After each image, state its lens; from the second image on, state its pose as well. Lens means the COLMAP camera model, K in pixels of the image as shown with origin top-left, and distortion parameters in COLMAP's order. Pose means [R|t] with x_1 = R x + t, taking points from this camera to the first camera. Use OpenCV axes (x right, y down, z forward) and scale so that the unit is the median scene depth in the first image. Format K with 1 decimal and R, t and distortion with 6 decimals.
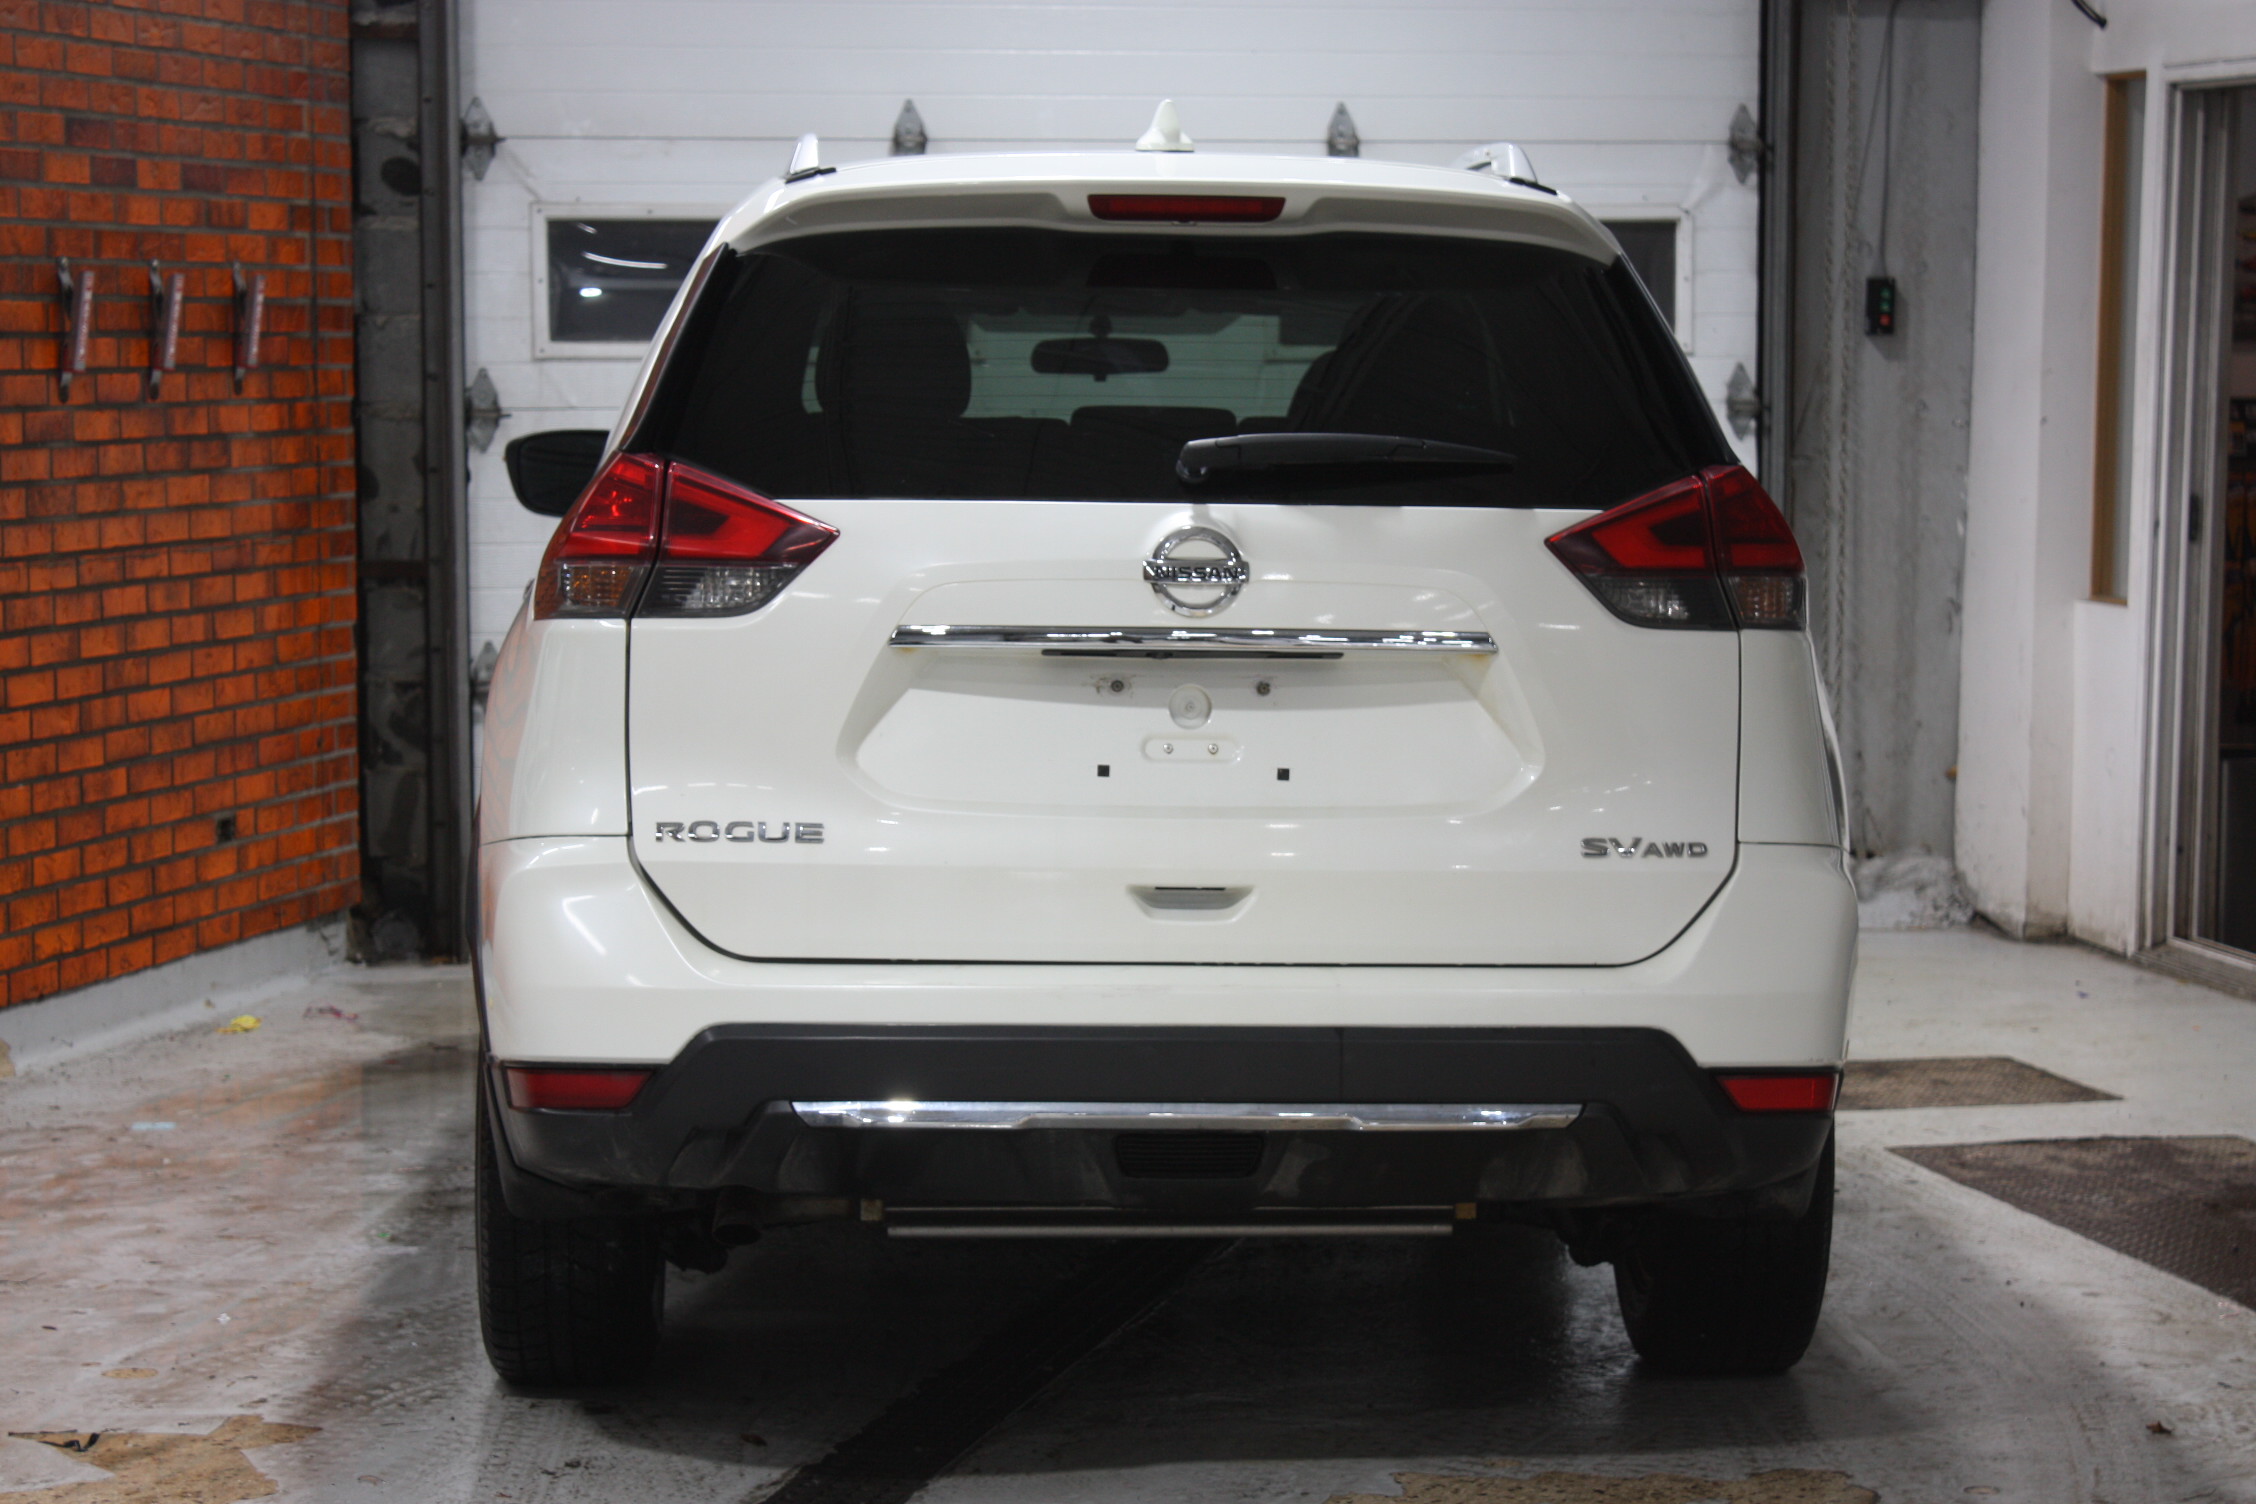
lens RADIAL K [[5279.7, 0, 1128.0], [0, 5279.7, 752.7], [0, 0, 1]] dist [0.104333, 0.000000]
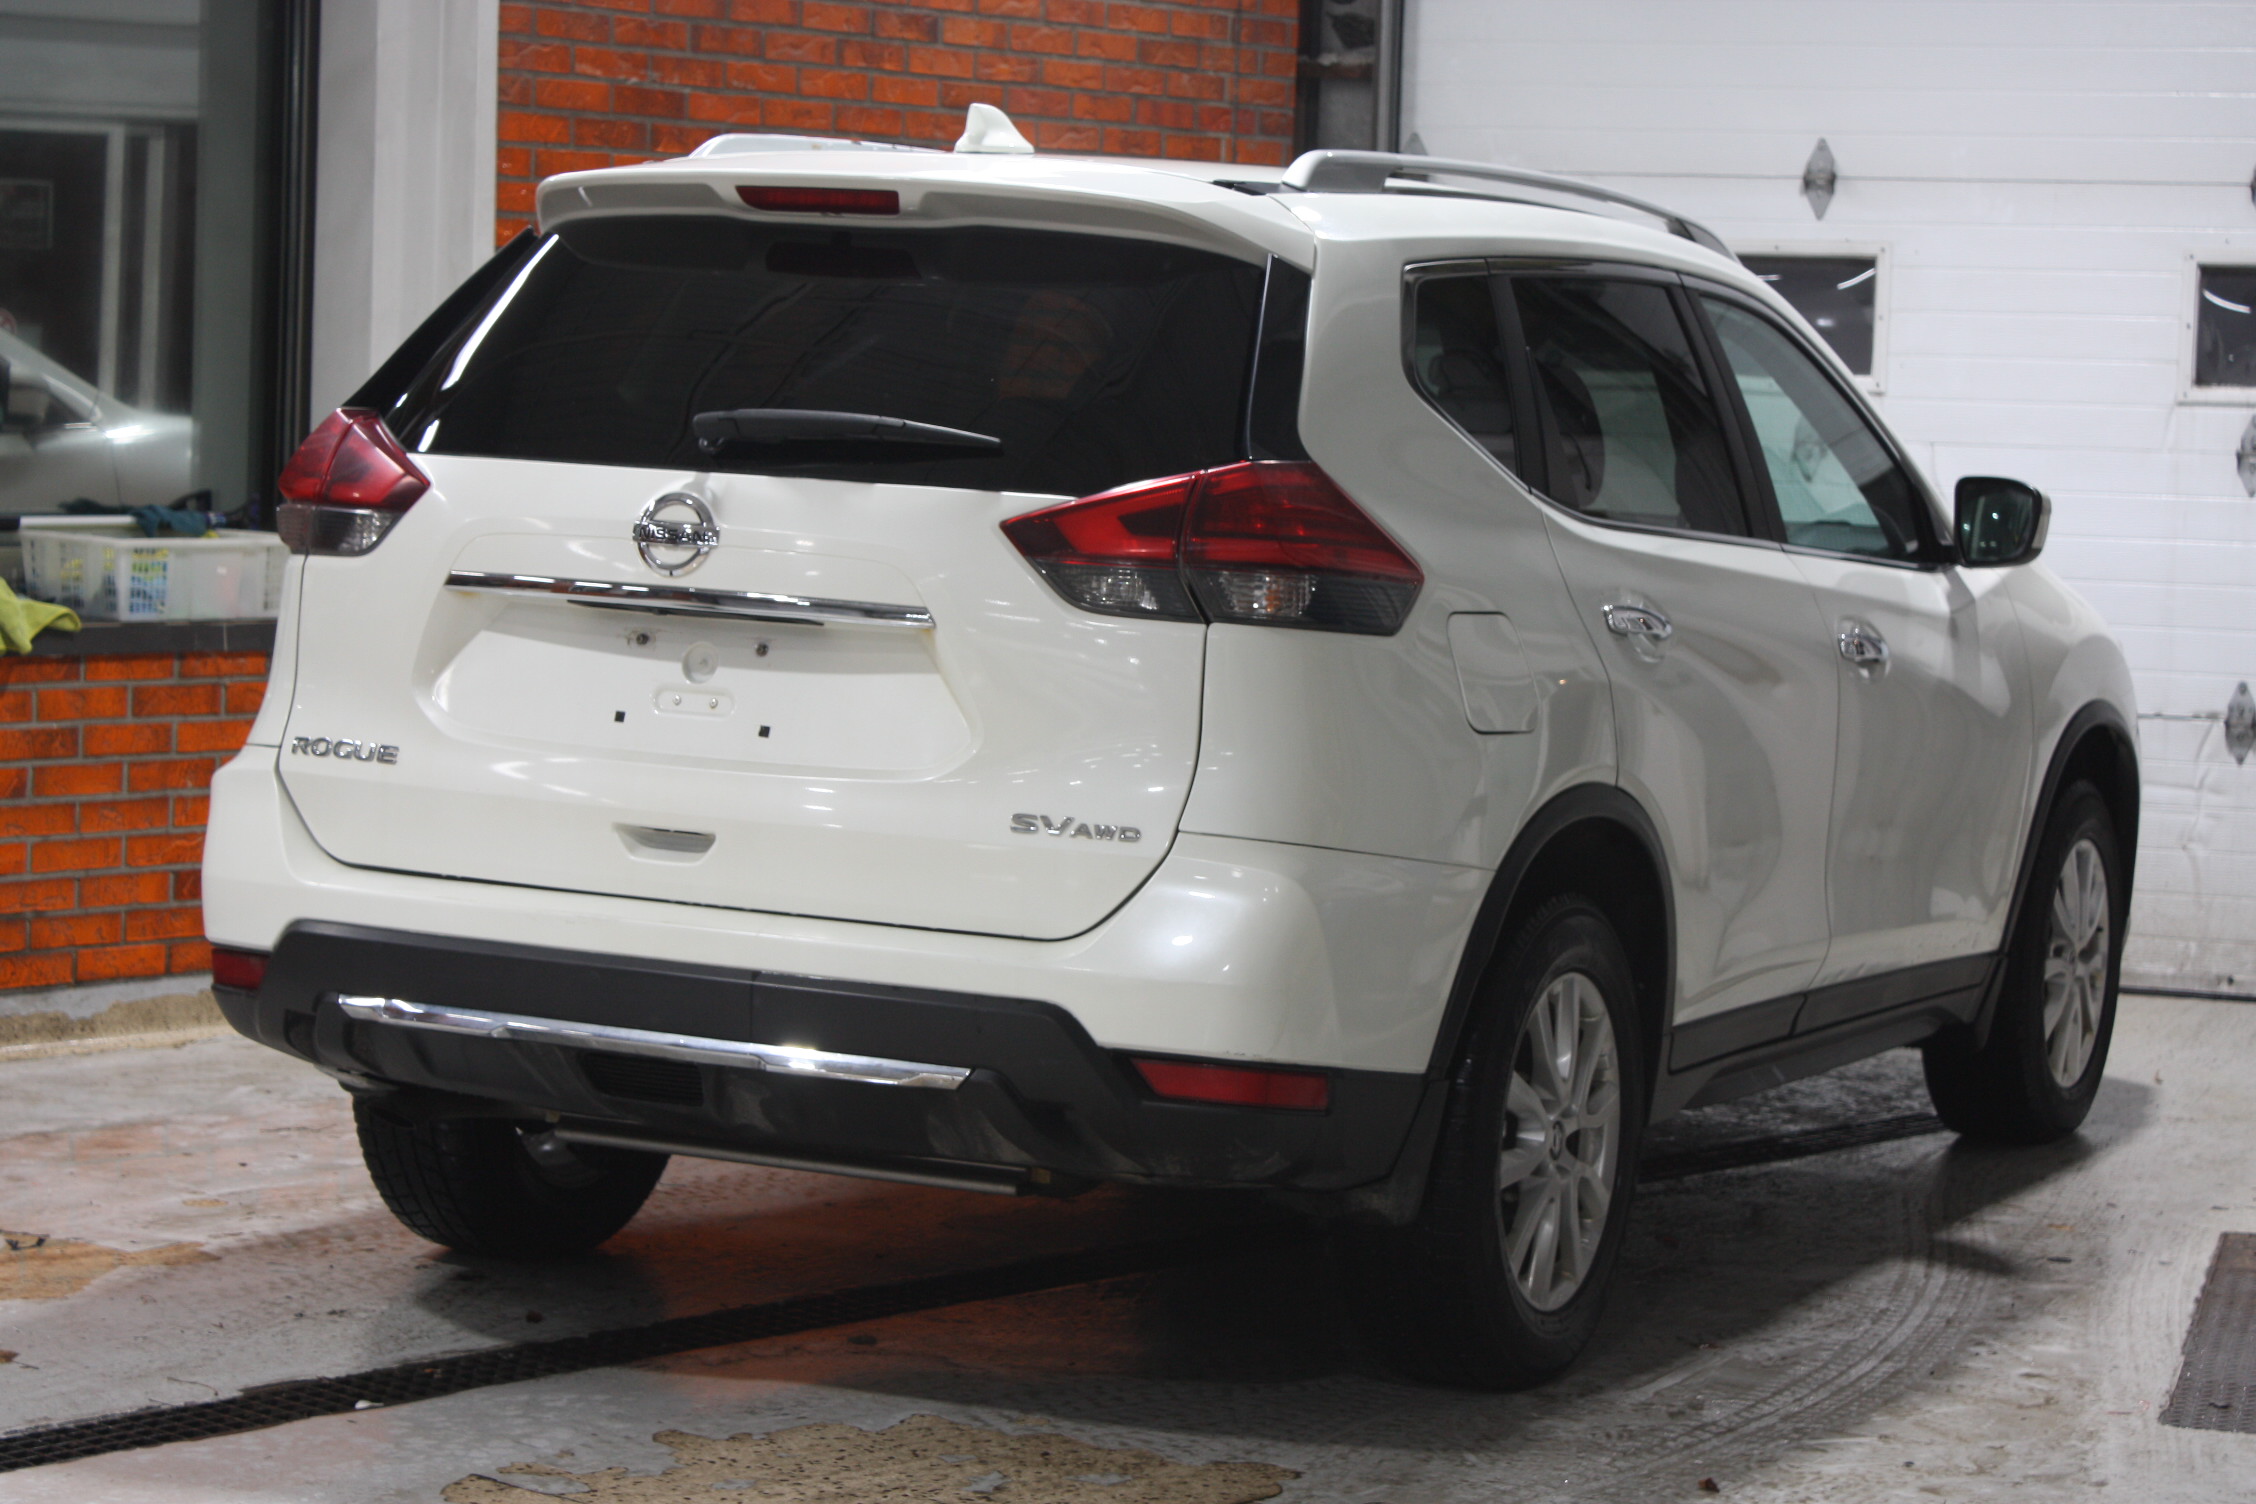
lens RADIAL K [[4915.8, 0, 1128.7], [0, 4915.8, 753.5], [0, 0, 1]] dist [0.045531, 0.000000]
pose [[0.877137, 0.069695, -0.475157, 0.557228], [-0.073241, 0.997253, 0.011072, -0.007657], [0.474623, 0.025089, 0.879831, 0.165116]]
